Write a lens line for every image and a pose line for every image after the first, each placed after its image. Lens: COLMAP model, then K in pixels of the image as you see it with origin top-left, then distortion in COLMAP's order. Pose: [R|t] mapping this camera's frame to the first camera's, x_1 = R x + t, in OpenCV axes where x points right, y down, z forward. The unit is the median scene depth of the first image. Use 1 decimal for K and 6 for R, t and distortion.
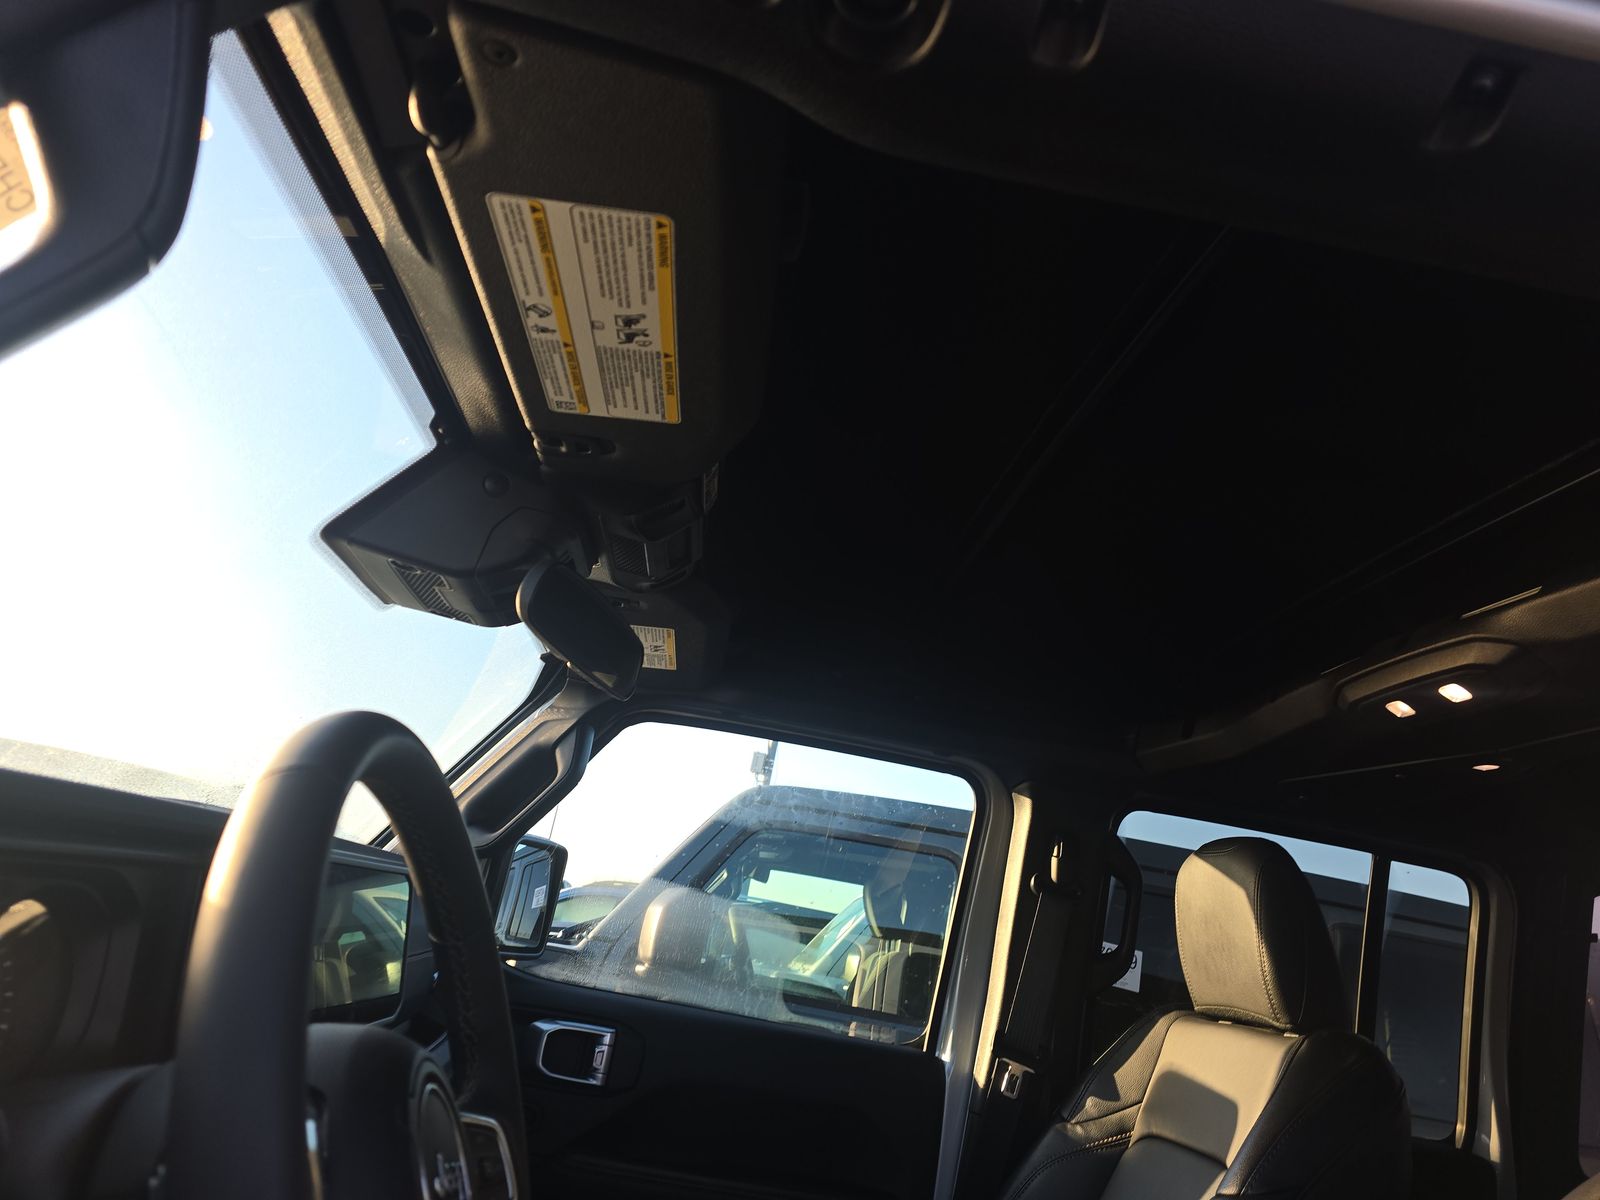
lens RADIAL K [[1057.6, 0, 797.1], [0, 1057.6, 608.5], [0, 0, 1]] dist [0.054363, -0.060590]
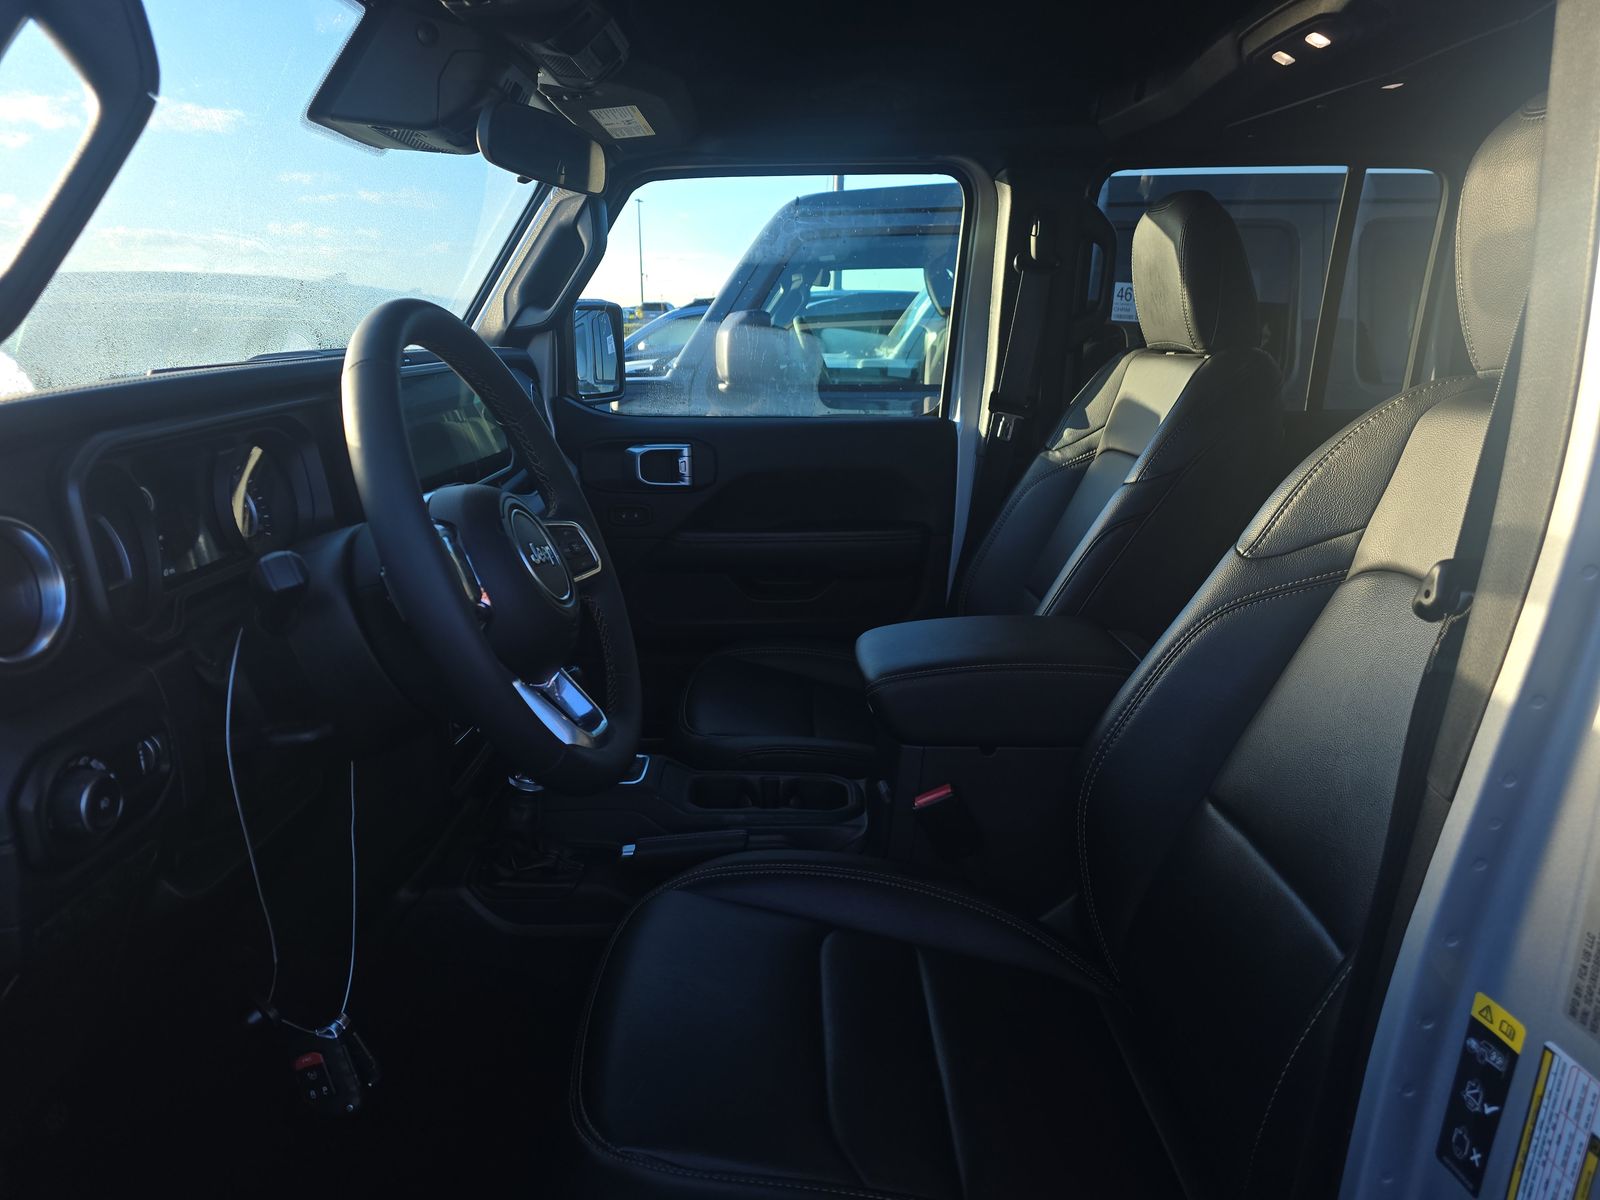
lens RADIAL K [[1057.6, 0, 797.1], [0, 1057.6, 608.5], [0, 0, 1]] dist [0.054363, -0.060590]
pose [[0.979218, -0.146696, -0.140041, 0.108894], [0.198710, 0.832097, 0.517812, -0.074809], [0.040567, -0.534878, 0.843955, -0.174884]]
